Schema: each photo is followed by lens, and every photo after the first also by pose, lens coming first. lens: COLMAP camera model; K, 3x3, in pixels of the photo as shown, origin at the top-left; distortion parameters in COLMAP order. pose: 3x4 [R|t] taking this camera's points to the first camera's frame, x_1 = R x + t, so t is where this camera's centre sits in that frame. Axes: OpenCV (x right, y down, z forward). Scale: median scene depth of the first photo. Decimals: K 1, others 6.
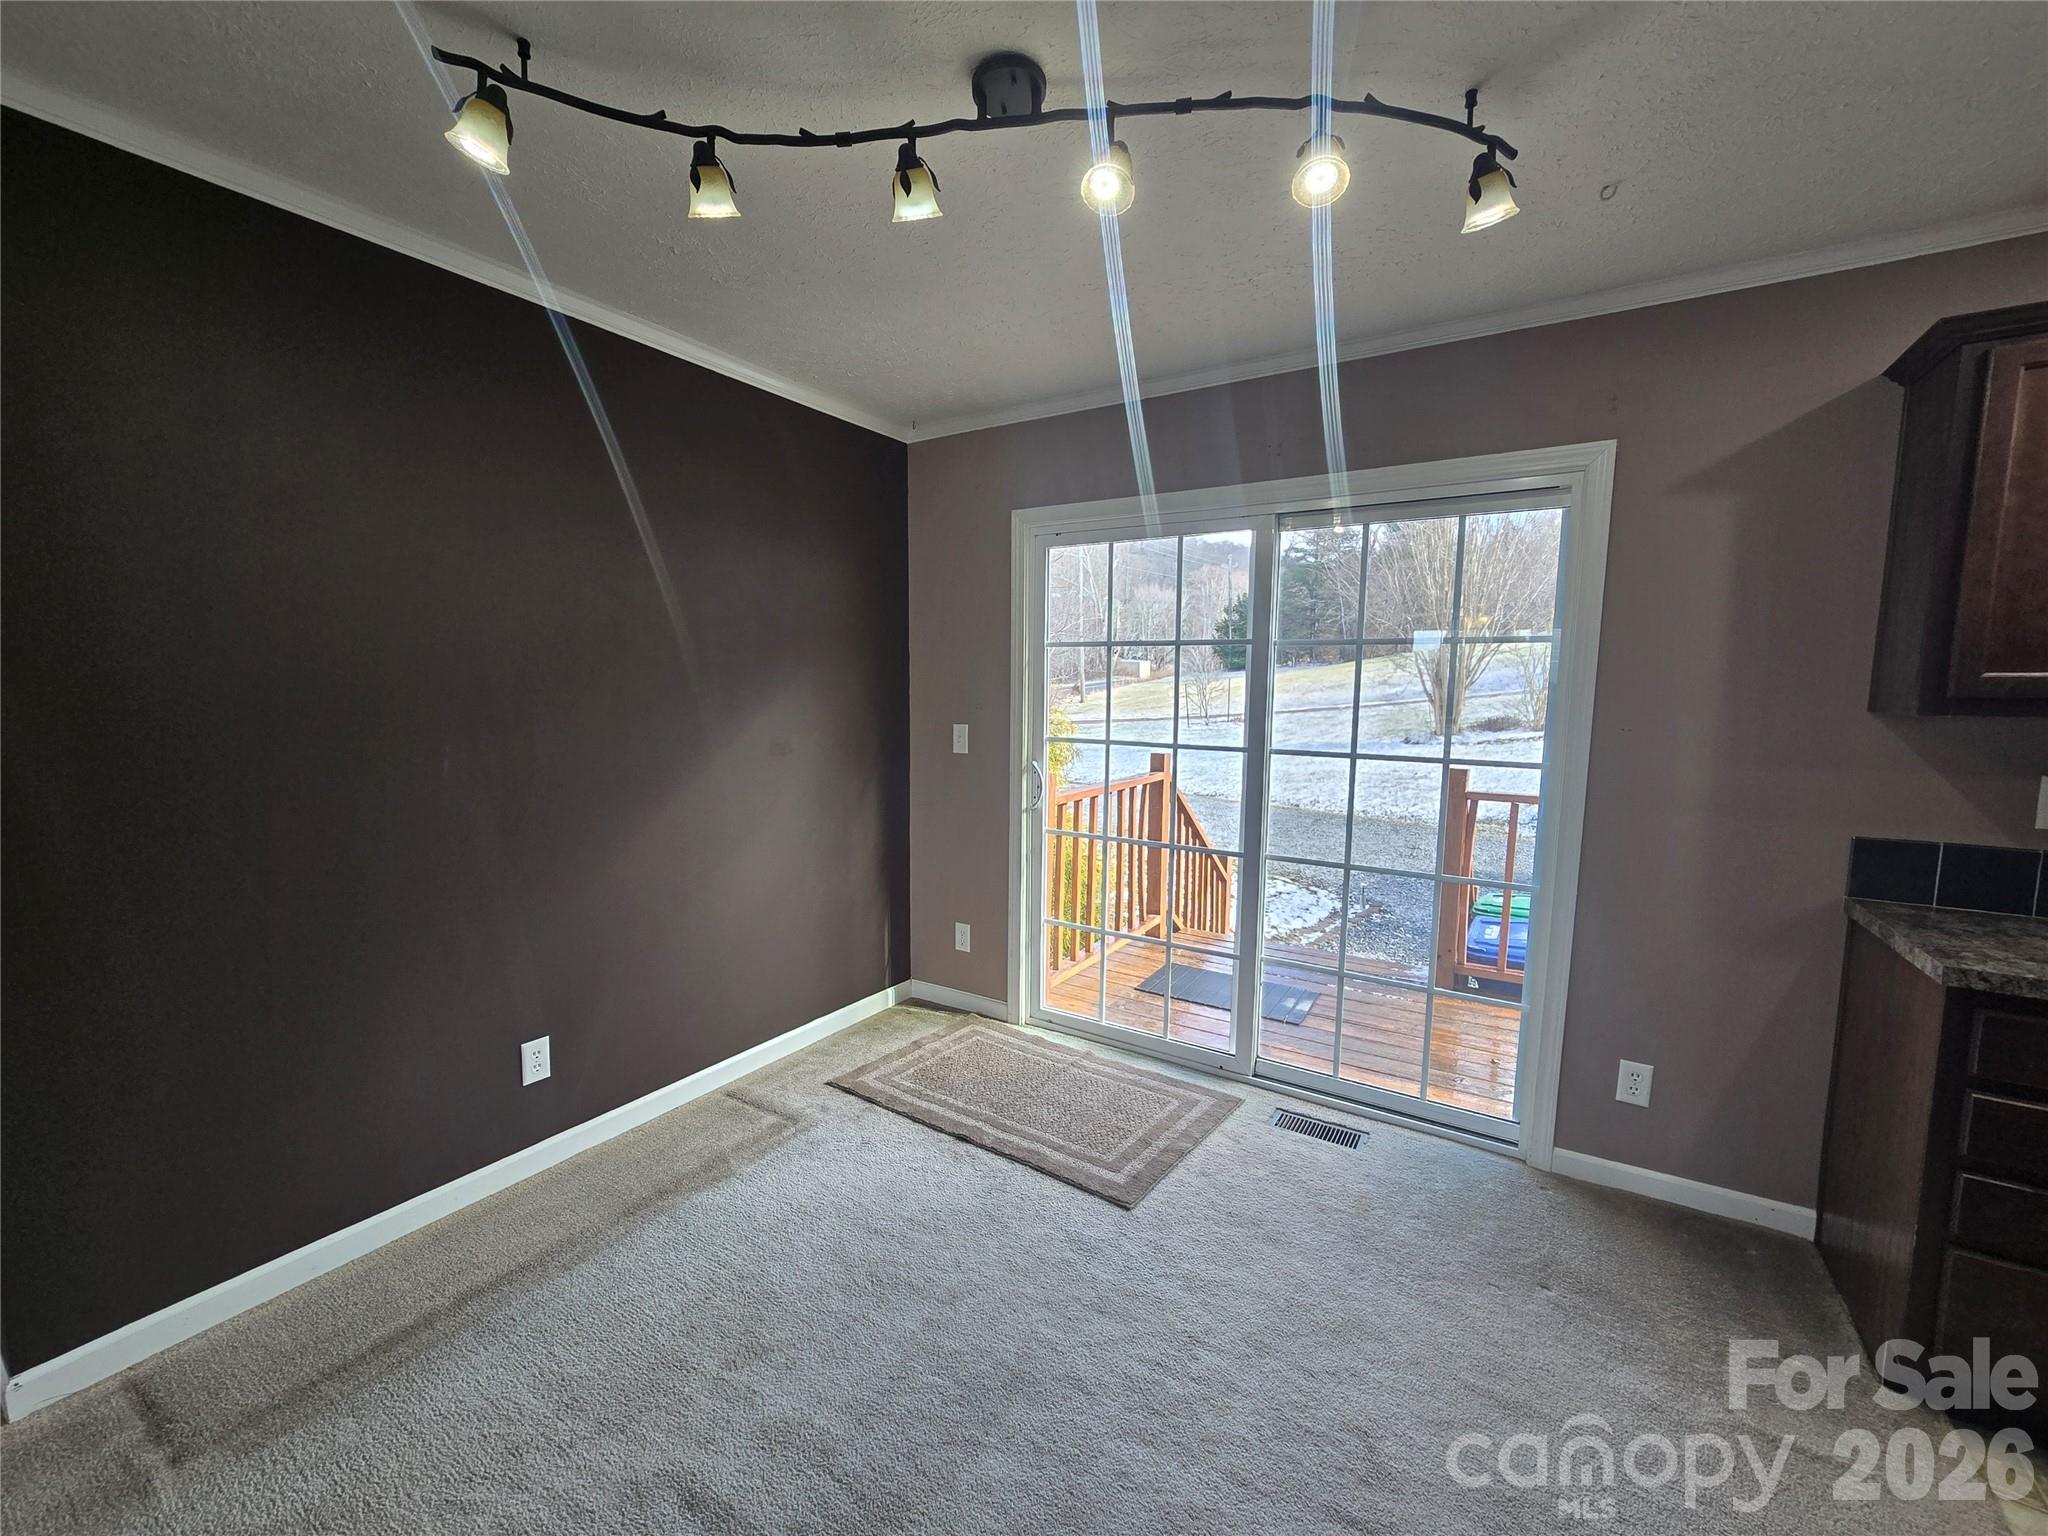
lens RADIAL K [[840.9, 0, 1018.8], [0, 840.9, 777.1], [0, 0, 1]] dist [-0.003197, 0.000690]
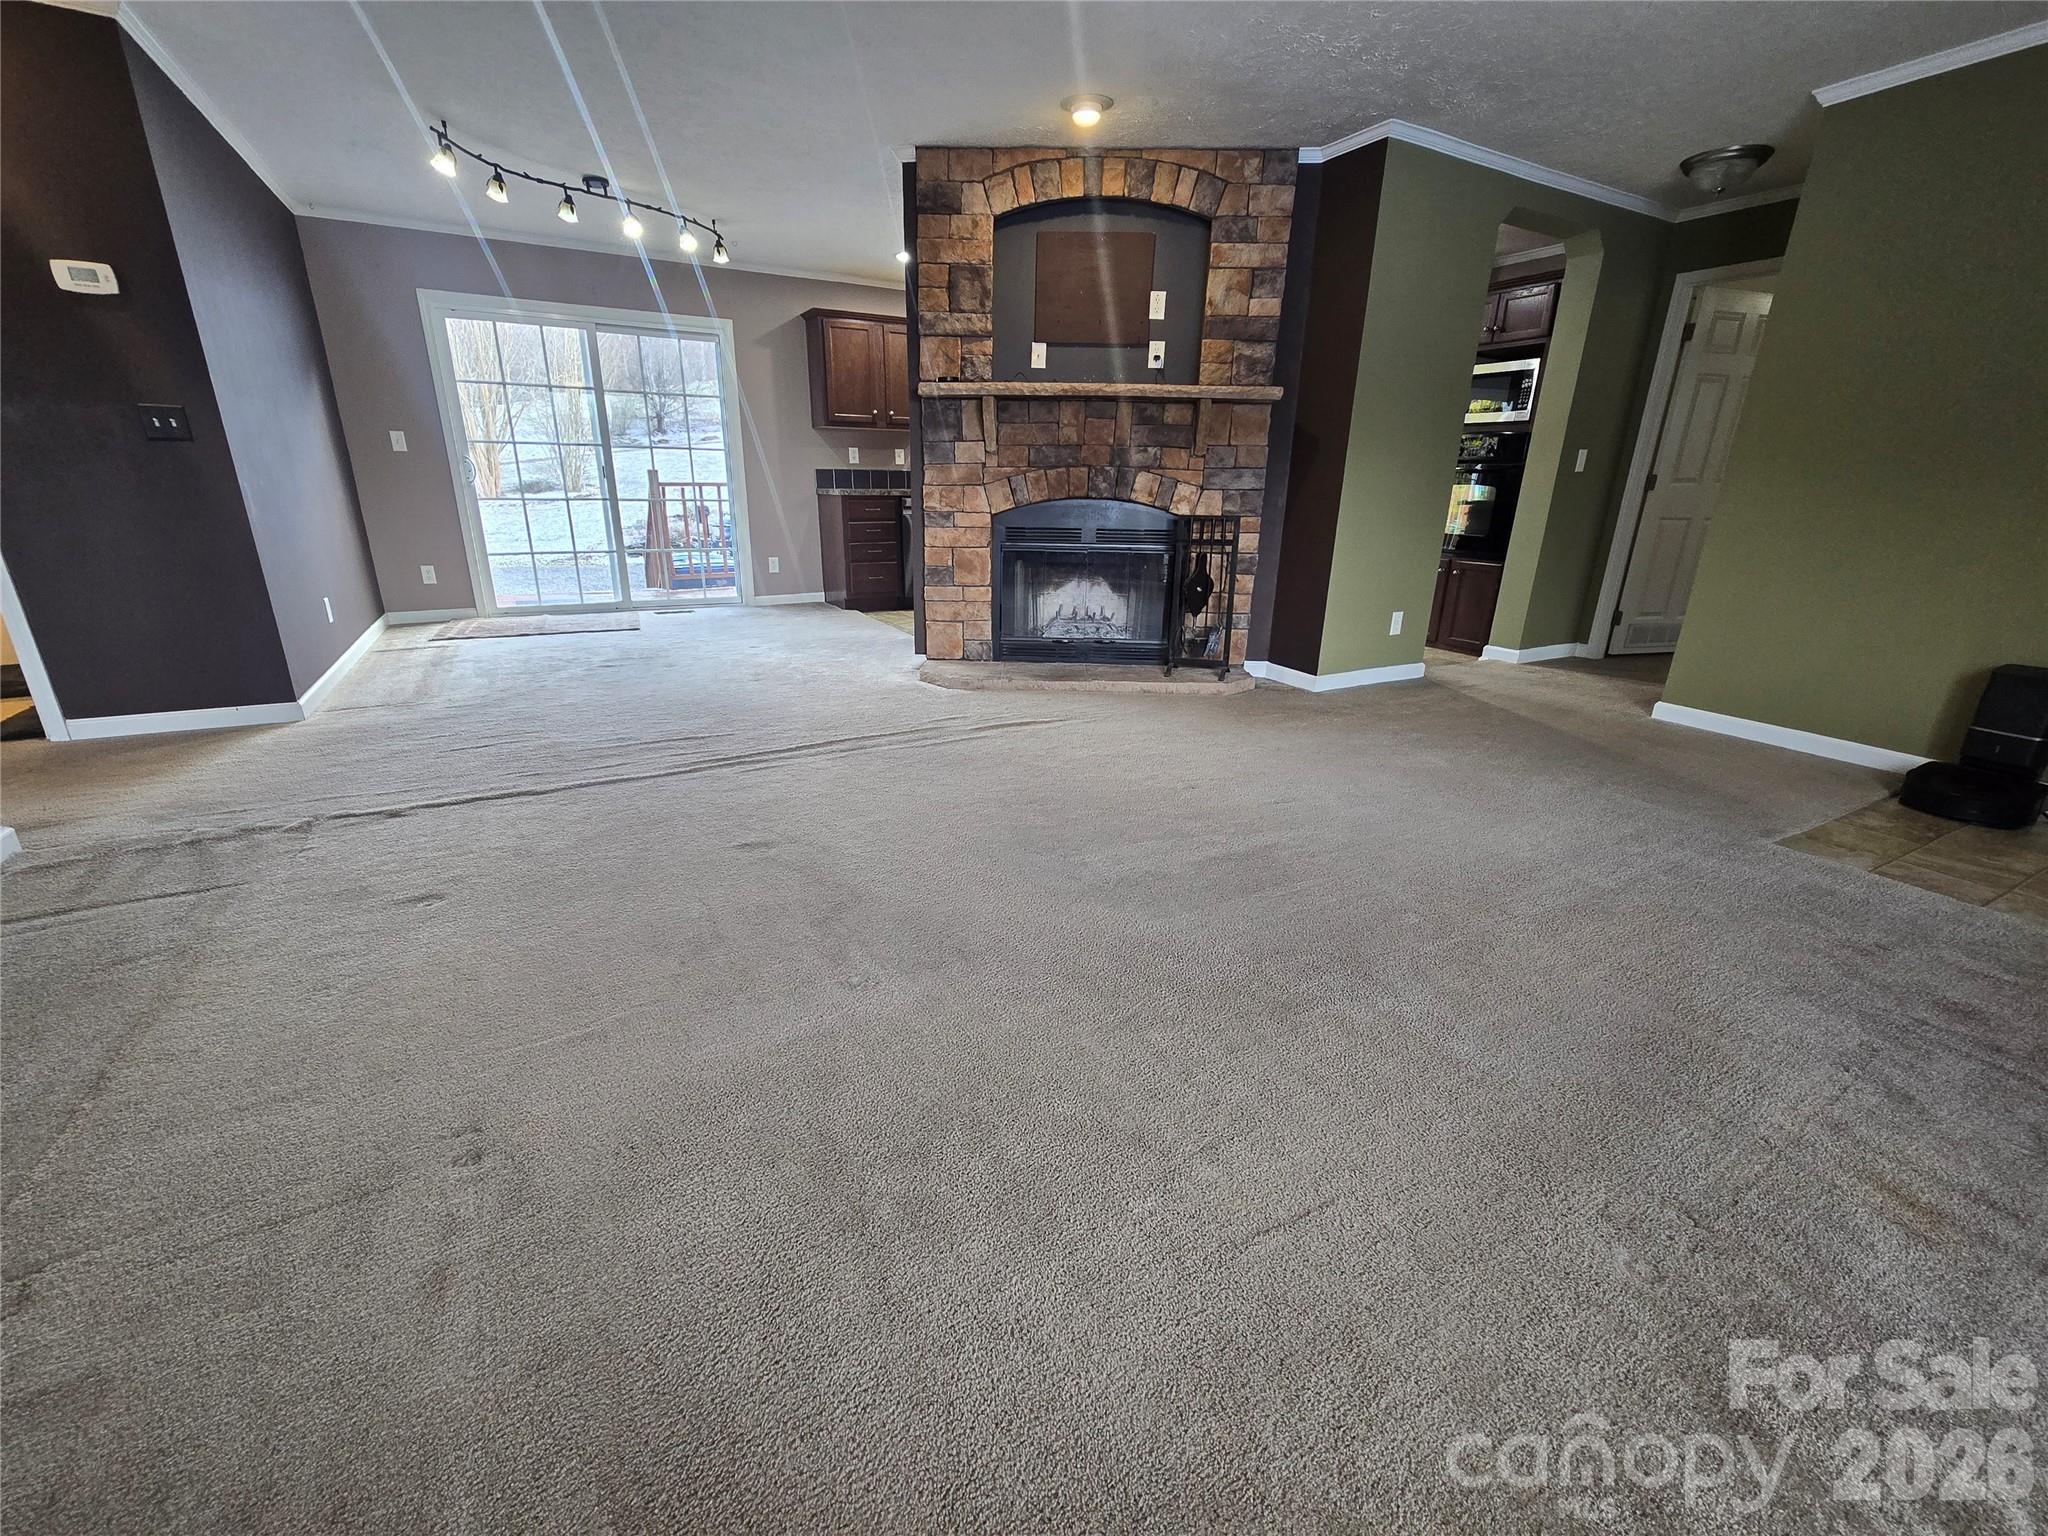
lens RADIAL K [[840.9, 0, 1018.8], [0, 840.9, 777.1], [0, 0, 1]] dist [-0.003197, 0.000690]
pose [[0.472254, -0.299464, 0.829034, -0.607651], [0.086140, 0.951698, 0.294704, 0.113147], [-0.877243, -0.067762, 0.475239, -0.476694]]
